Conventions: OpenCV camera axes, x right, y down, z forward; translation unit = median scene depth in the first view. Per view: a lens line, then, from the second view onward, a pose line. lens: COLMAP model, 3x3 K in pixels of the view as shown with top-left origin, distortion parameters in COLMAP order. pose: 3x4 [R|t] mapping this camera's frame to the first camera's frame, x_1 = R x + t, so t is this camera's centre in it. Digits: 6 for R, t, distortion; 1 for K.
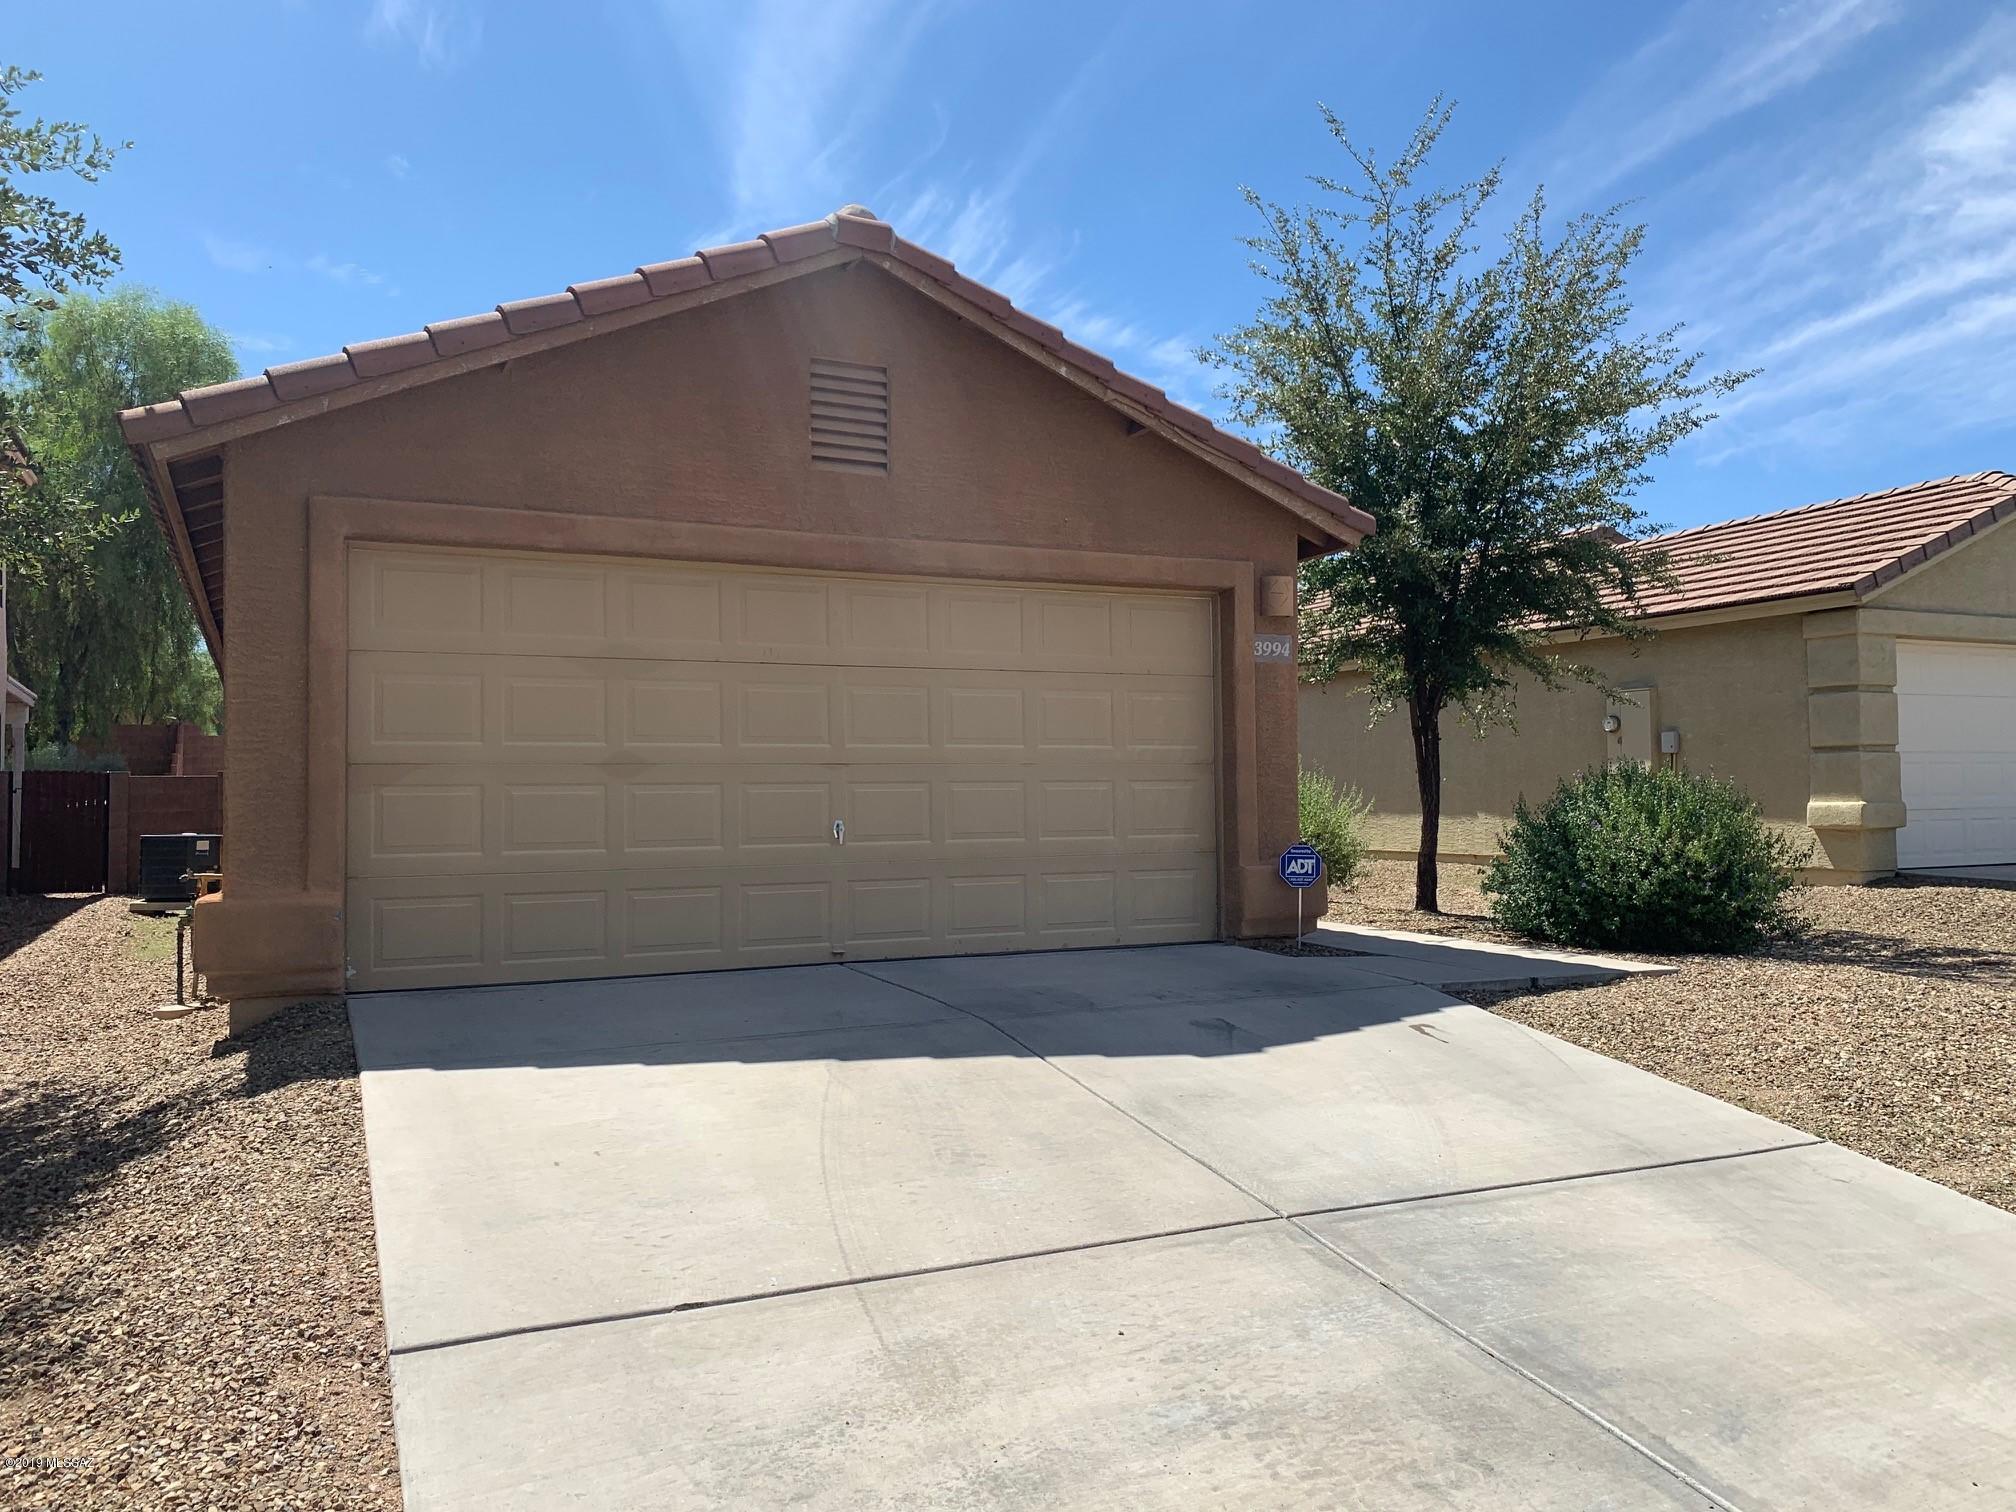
lens RADIAL K [[1500.4, 0, 1008.0], [0, 1500.4, 756.0], [0, 0, 1]] dist [0.082780, -0.119622]
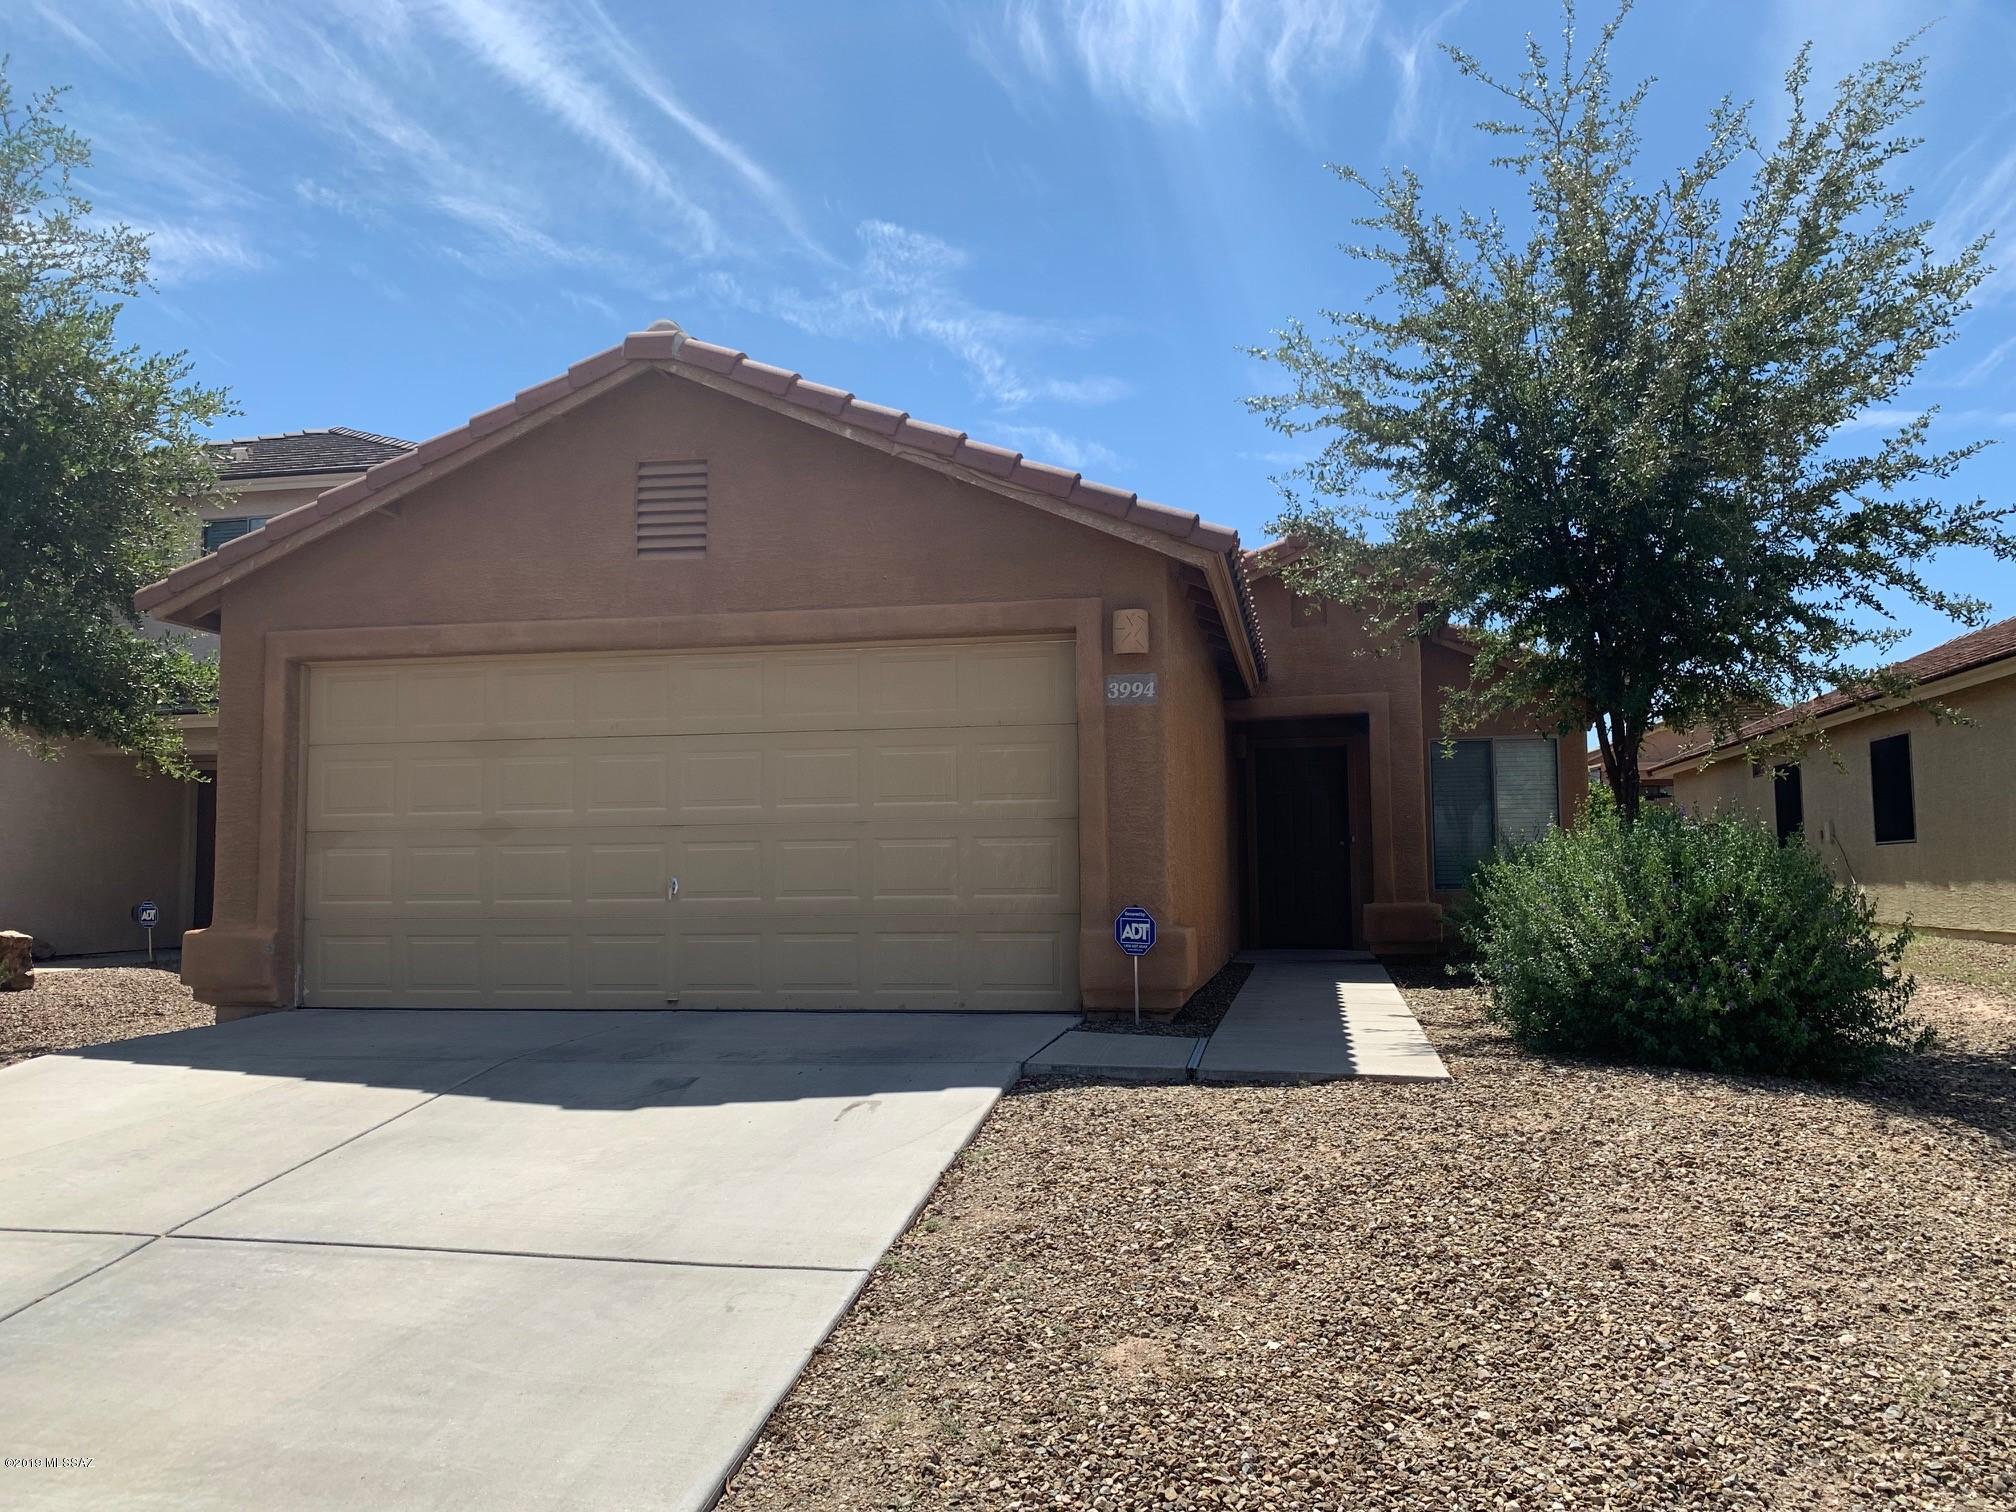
lens RADIAL K [[1530.0, 0, 1008.0], [0, 1530.0, 756.0], [0, 0, 1]] dist [0.009381, -0.004076]
pose [[0.816940, -0.039735, -0.575353, 0.729126], [0.020271, 0.998986, -0.040209, 0.004565], [0.576367, 0.021185, 0.816916, 0.235132]]
